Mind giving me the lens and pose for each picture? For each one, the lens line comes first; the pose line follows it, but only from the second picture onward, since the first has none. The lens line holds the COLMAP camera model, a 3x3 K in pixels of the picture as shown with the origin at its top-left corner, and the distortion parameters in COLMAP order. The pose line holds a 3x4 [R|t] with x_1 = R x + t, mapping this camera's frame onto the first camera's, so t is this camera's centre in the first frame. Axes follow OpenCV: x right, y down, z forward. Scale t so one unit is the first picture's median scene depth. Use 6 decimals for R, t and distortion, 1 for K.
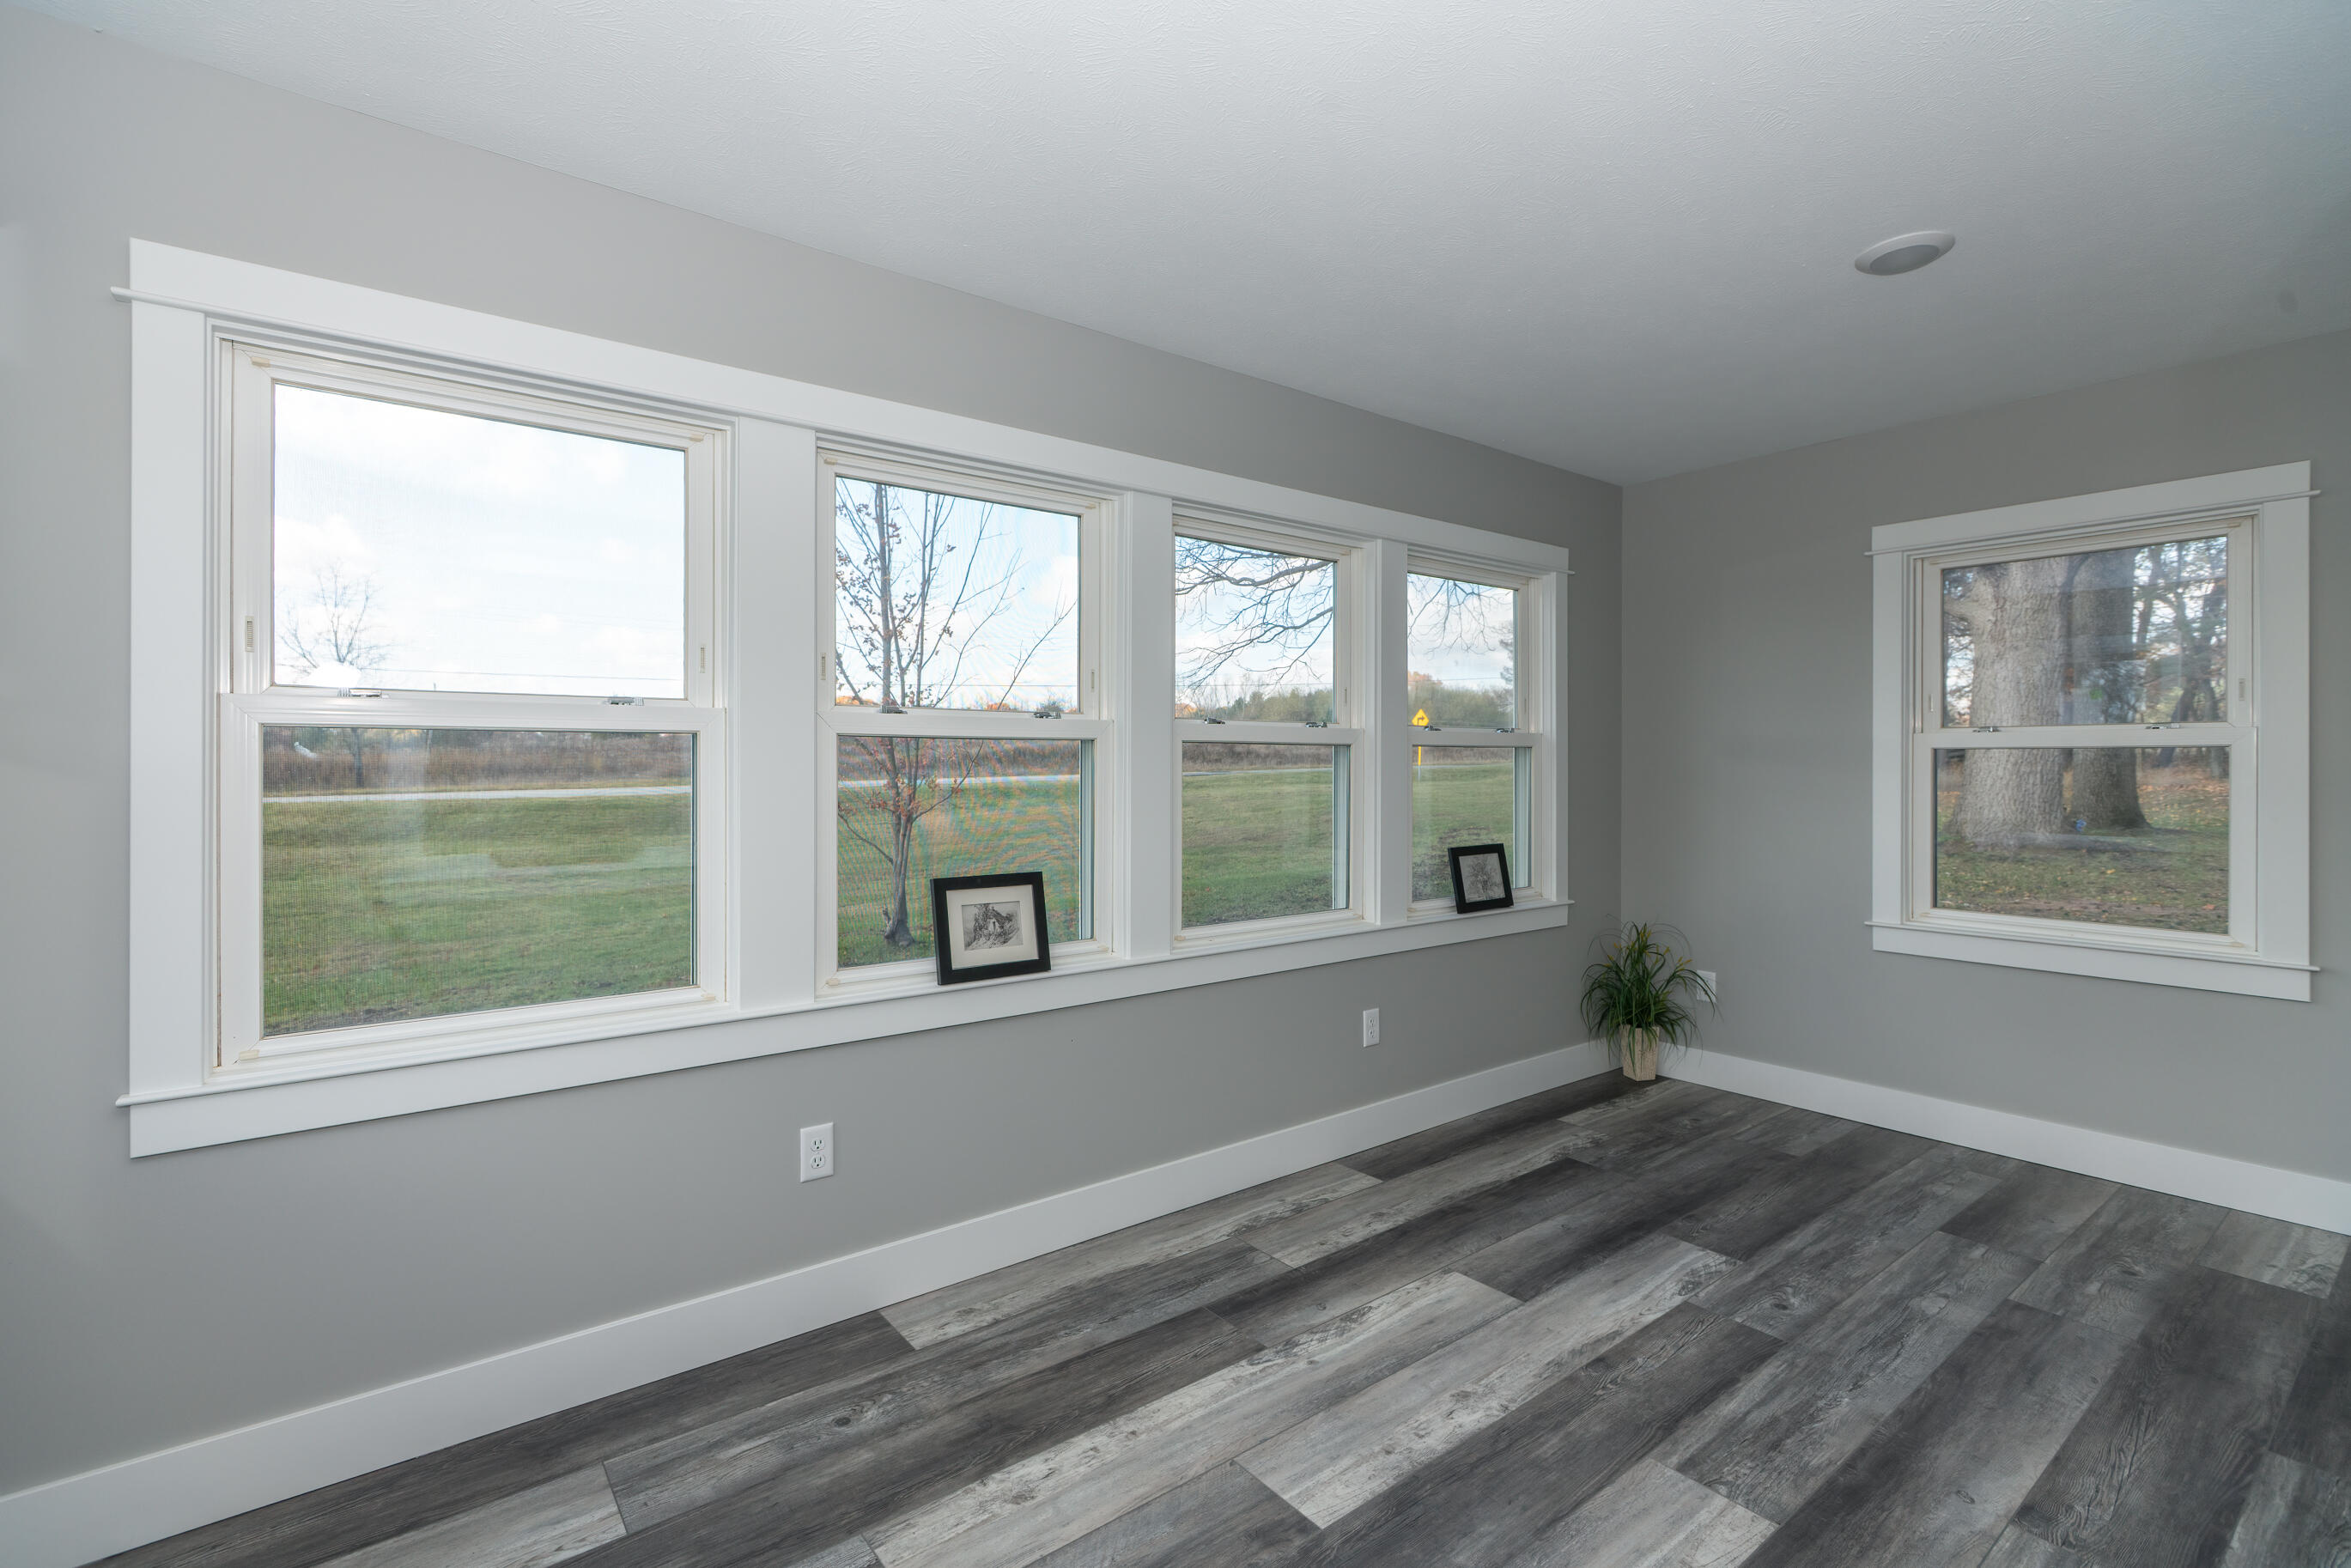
lens RADIAL K [[1072.1, 0, 1170.8], [0, 1072.1, 769.3], [0, 0, 1]] dist [-0.012164, 0.005627]
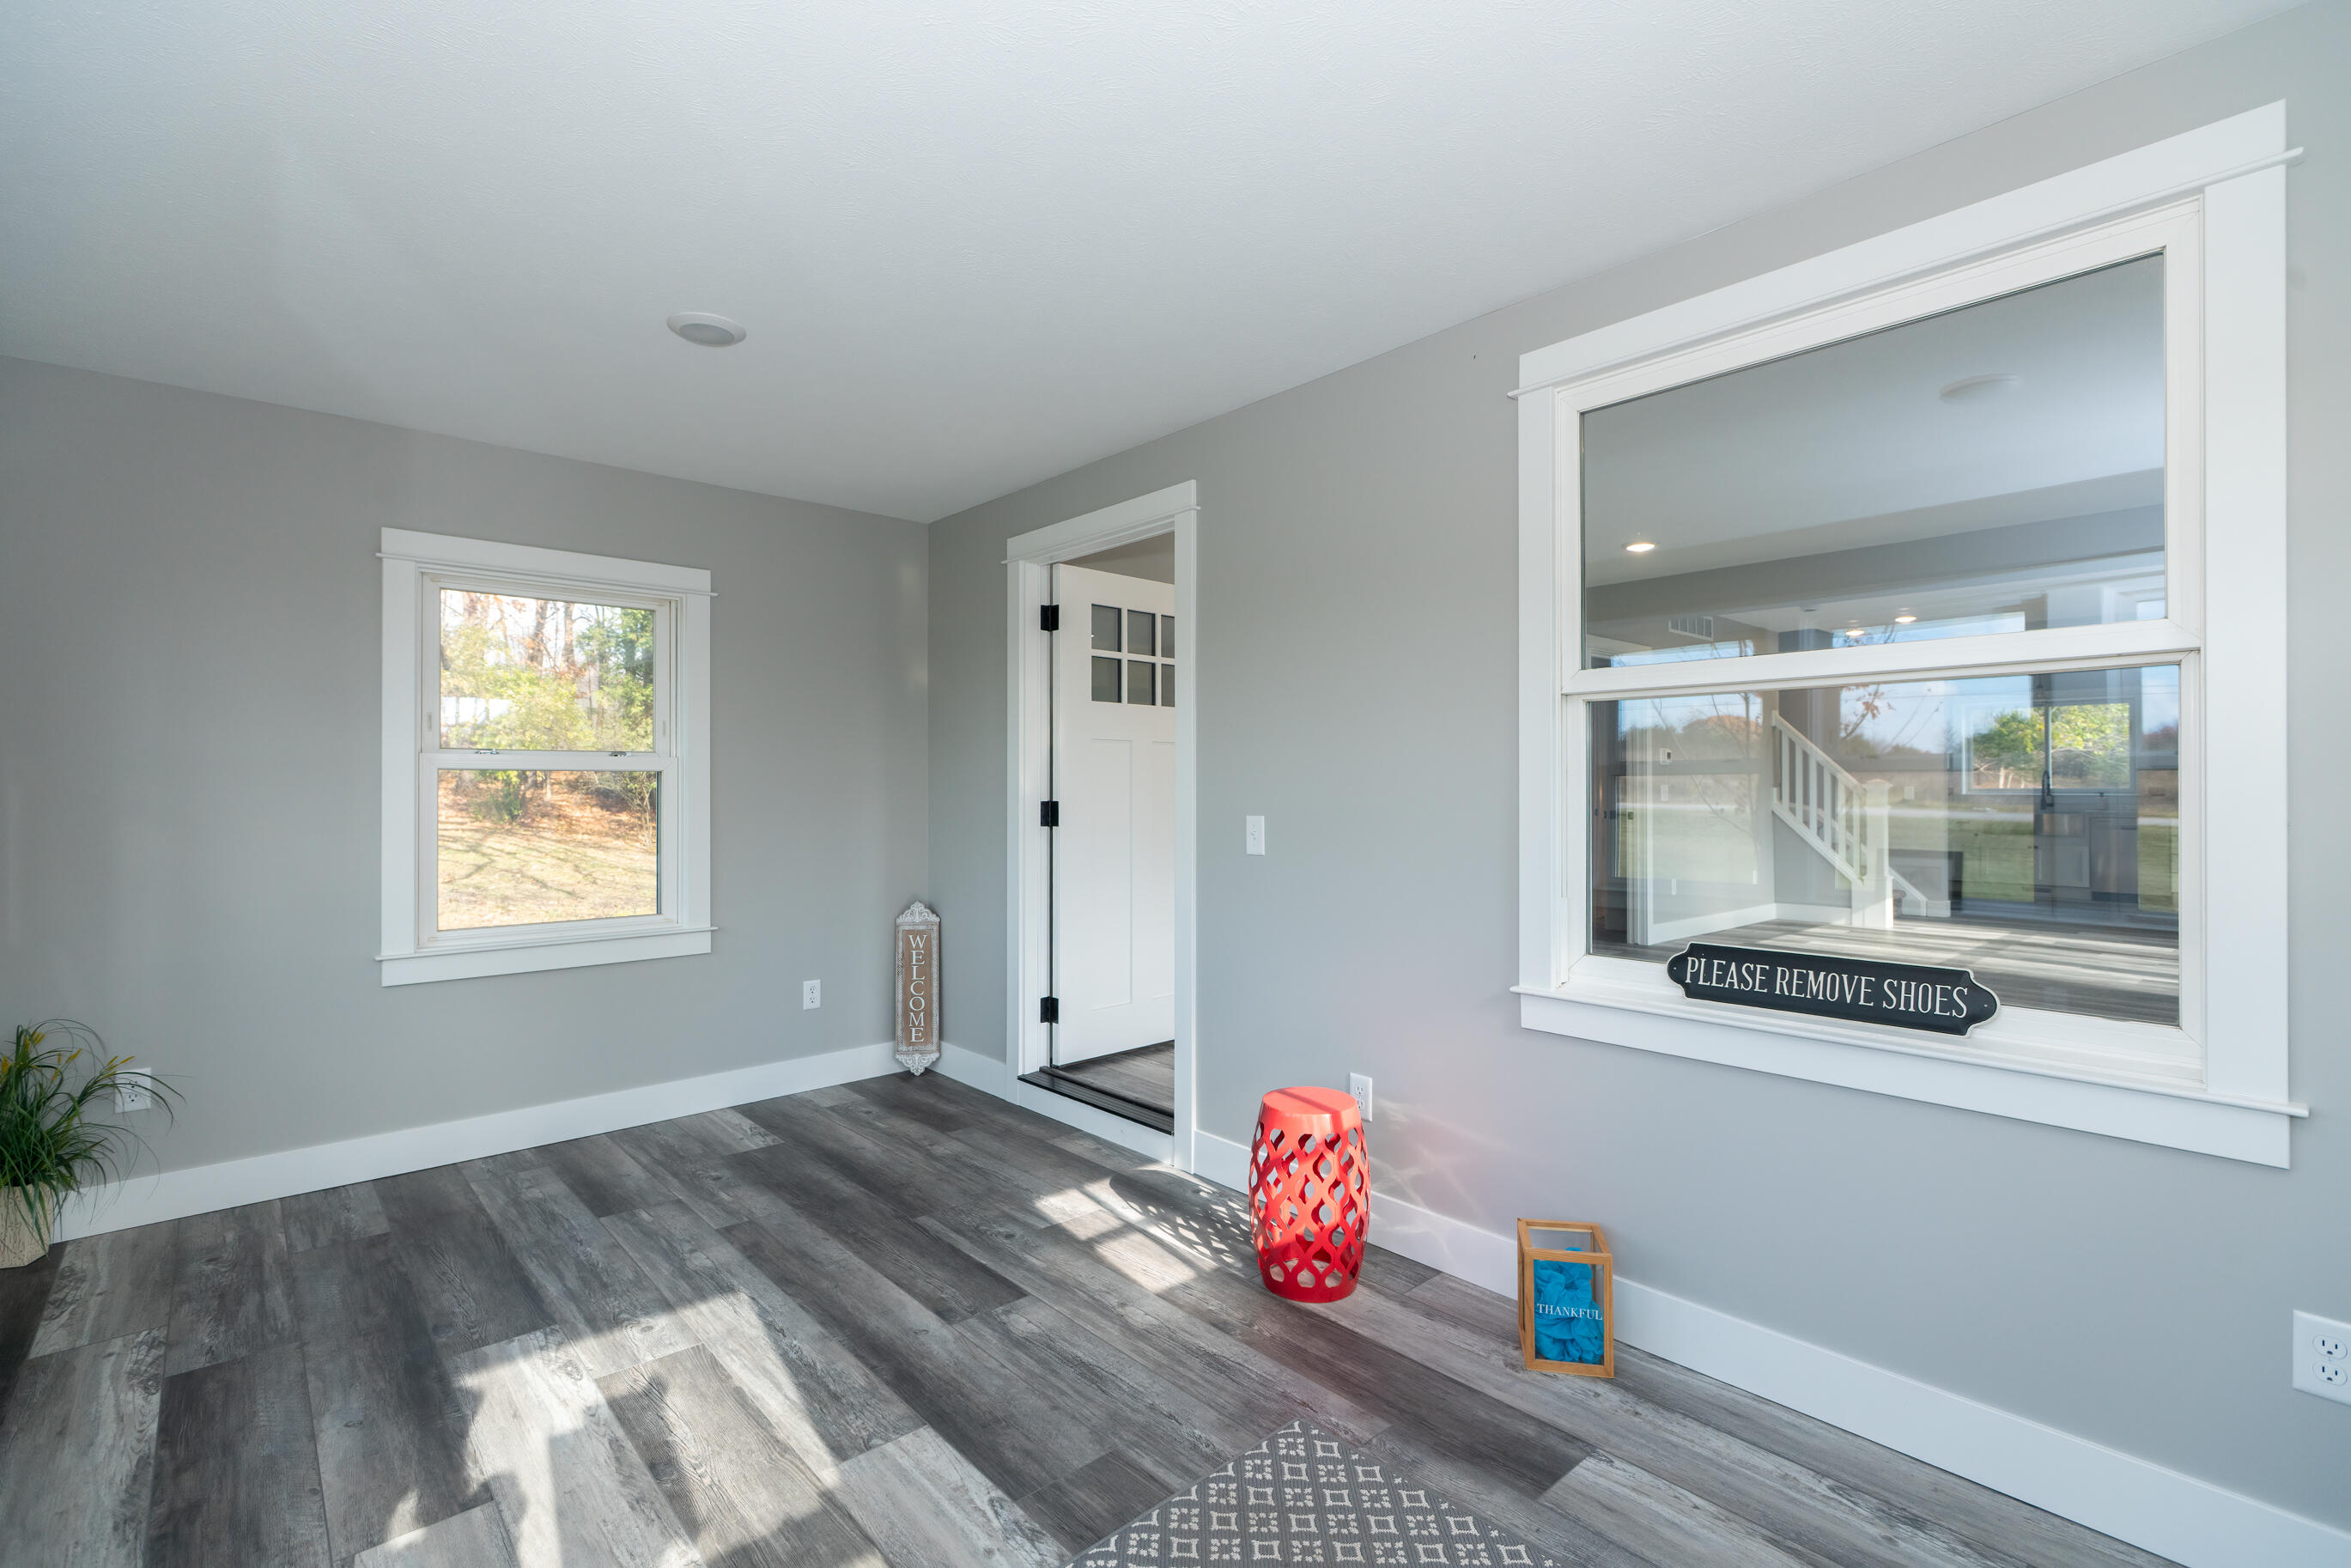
lens RADIAL K [[1072.1, 0, 1158.5], [0, 1072.1, 790.8], [0, 0, 1]] dist [-0.012164, 0.005627]
pose [[-0.075977, -0.006803, 0.997086, -0.384510], [0.004602, 0.999964, 0.007173, -0.004180], [-0.997099, 0.005133, -0.075943, 0.500948]]
